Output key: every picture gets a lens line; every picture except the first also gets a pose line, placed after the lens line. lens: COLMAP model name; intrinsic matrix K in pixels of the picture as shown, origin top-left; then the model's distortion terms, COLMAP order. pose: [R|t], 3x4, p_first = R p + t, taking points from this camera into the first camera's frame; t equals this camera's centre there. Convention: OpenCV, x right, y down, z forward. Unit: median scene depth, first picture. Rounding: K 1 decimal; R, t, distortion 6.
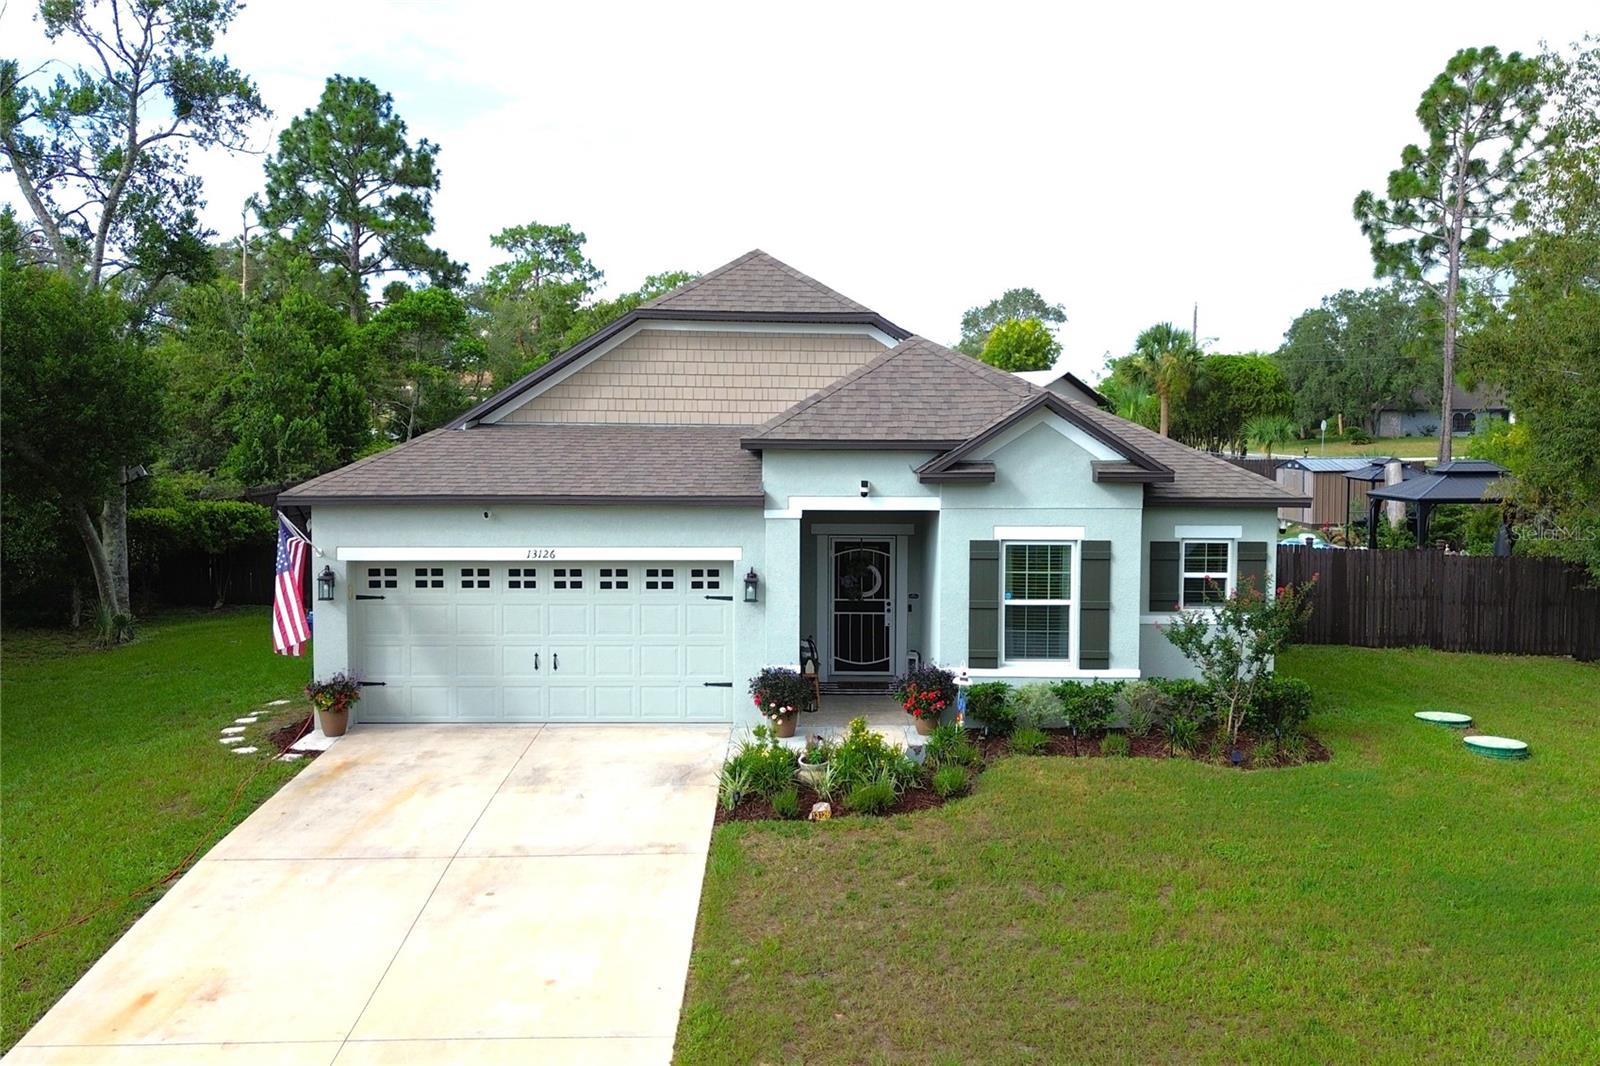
lens RADIAL K [[1353.7, 0, 800.9], [0, 1353.7, 540.2], [0, 0, 1]] dist [0.057181, -0.052483]
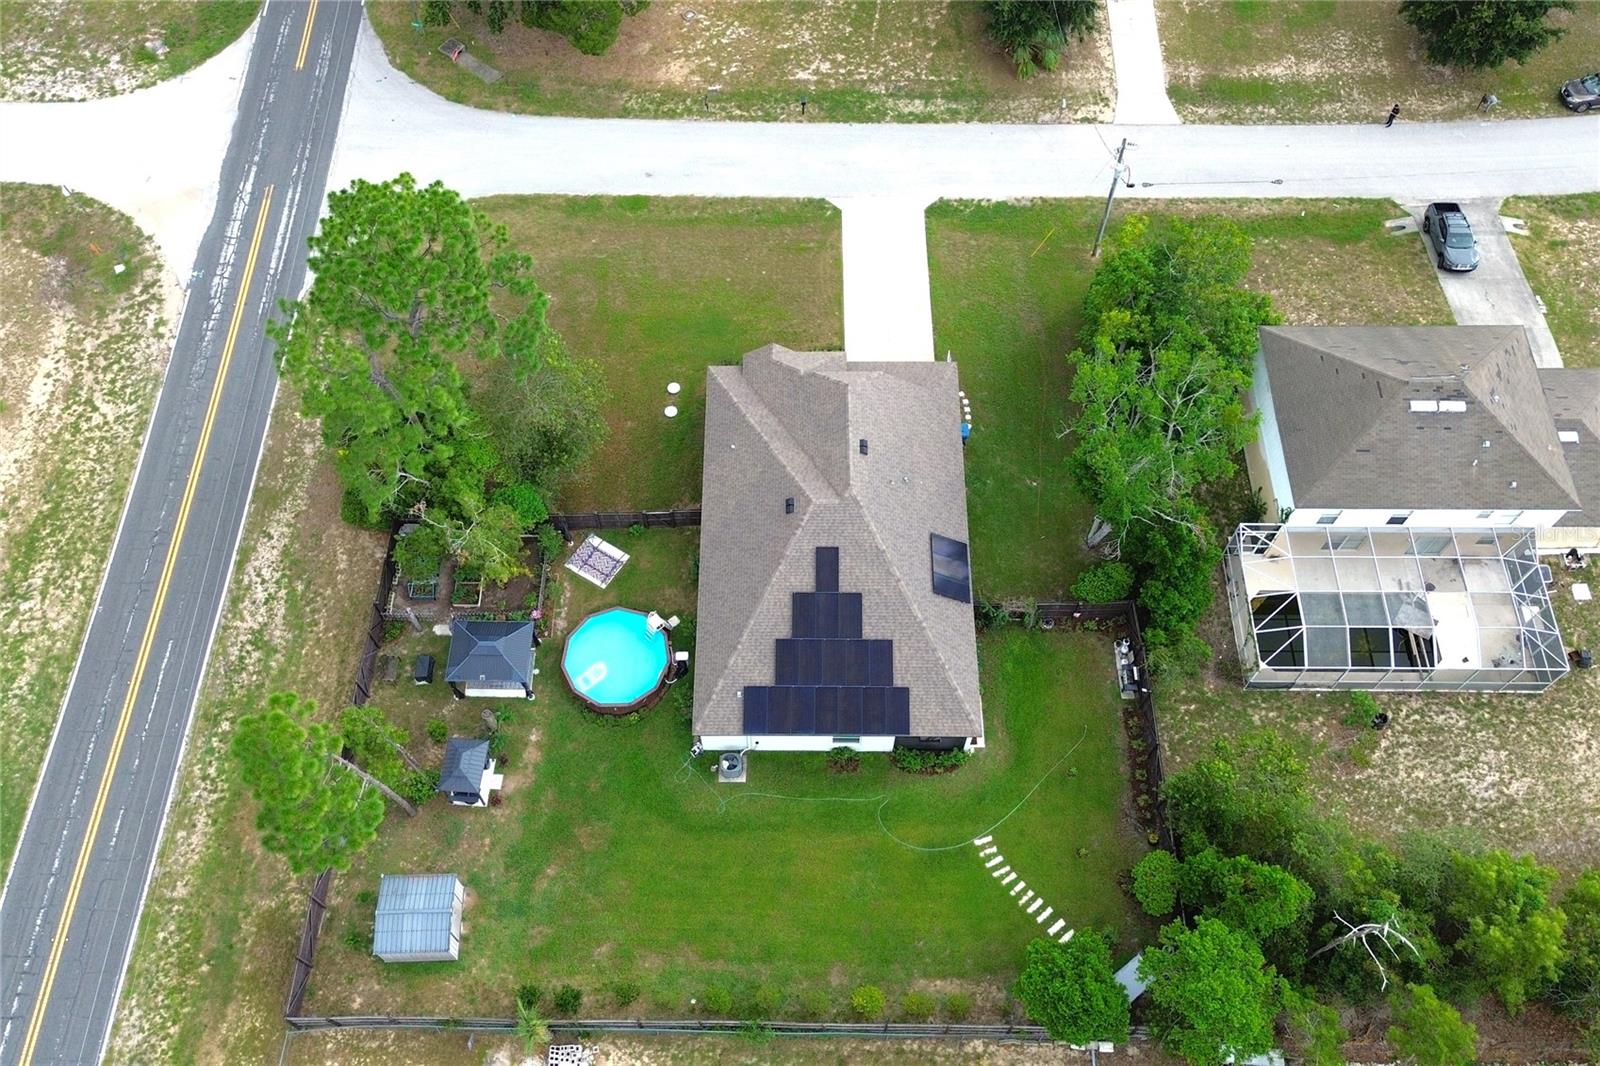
lens RADIAL K [[1353.7, 0, 793.8], [0, 1353.7, 519.8], [0, 0, 1]] dist [0.057181, -0.052483]
pose [[-0.999991, 0.002729, -0.003356, 0.125499], [-0.001846, 0.432231, 0.901761, -3.443096], [0.003912, 0.901759, -0.432222, 3.119962]]
